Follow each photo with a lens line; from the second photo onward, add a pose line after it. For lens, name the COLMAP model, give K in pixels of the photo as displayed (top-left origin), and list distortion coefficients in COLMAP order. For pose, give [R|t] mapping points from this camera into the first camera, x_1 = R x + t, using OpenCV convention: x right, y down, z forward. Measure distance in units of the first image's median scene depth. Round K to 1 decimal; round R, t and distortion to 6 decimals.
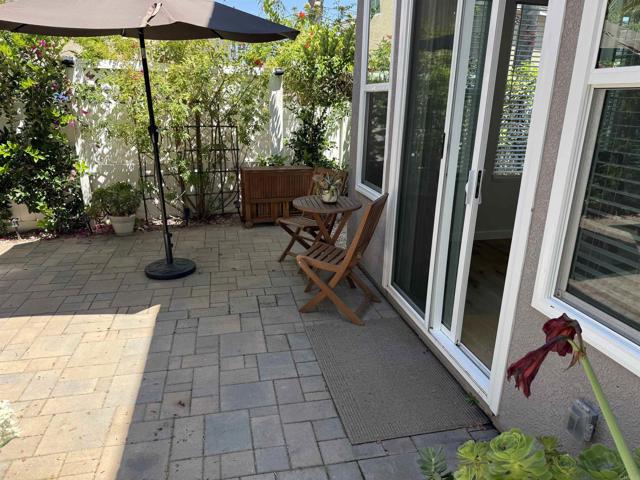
lens RADIAL K [[449.0, 0, 329.3], [0, 449.0, 249.5], [0, 0, 1]] dist [0.025412, -0.044319]
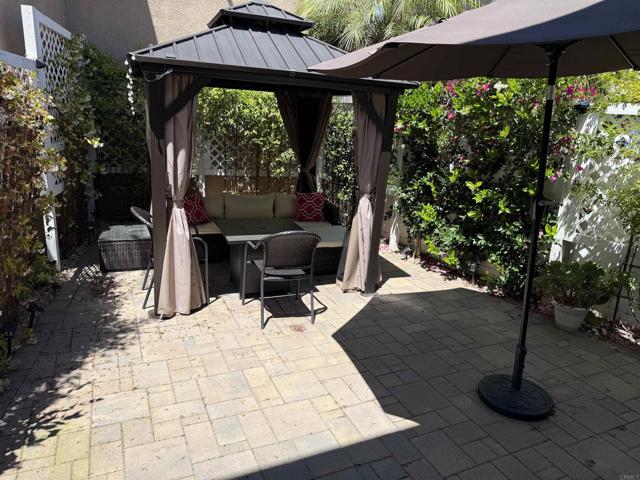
lens RADIAL K [[449.0, 0, 317.4], [0, 449.0, 238.4], [0, 0, 1]] dist [0.025412, -0.044319]
pose [[0.194735, 0.245738, -0.949574, 0.152261], [-0.357288, 0.919367, 0.164650, -0.155512], [0.913468, 0.307208, 0.266832, 0.399628]]
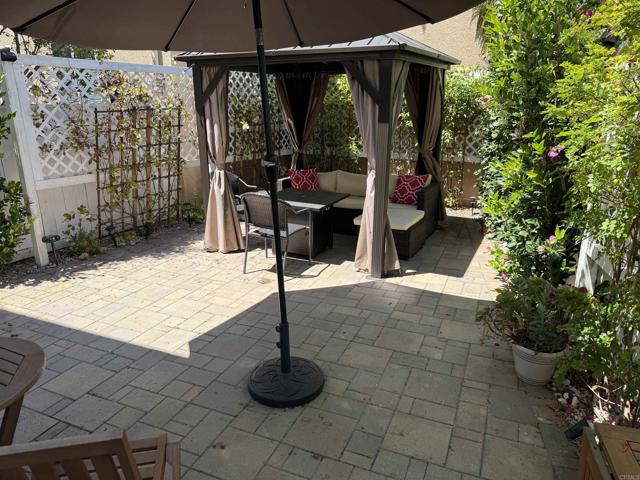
lens RADIAL K [[449.0, 0, 320.8], [0, 449.0, 239.1], [0, 0, 1]] dist [0.025412, -0.044319]
pose [[-0.589554, 0.211626, -0.779513, 0.054318], [-0.267336, 0.859553, 0.435546, -0.348664], [0.762206, 0.465170, -0.450178, 1.040984]]
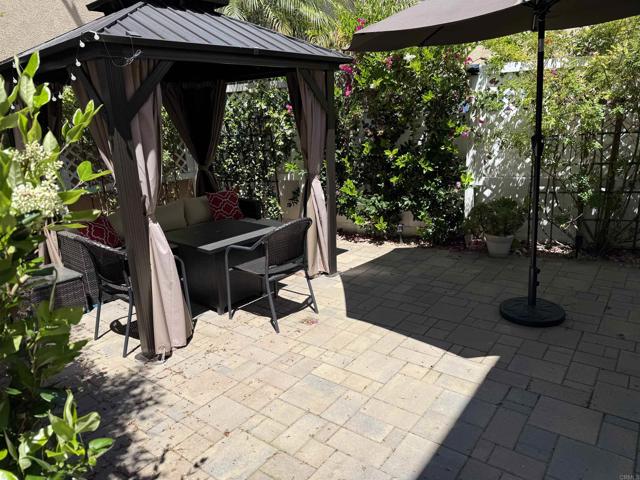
lens RADIAL K [[449.0, 0, 310.7], [0, 449.0, 246.9], [0, 0, 1]] dist [0.025412, -0.044319]
pose [[0.621031, 0.160374, -0.767203, 0.000606], [-0.176679, 0.982294, 0.062319, -0.043067], [0.763613, 0.096846, 0.638370, 0.150371]]
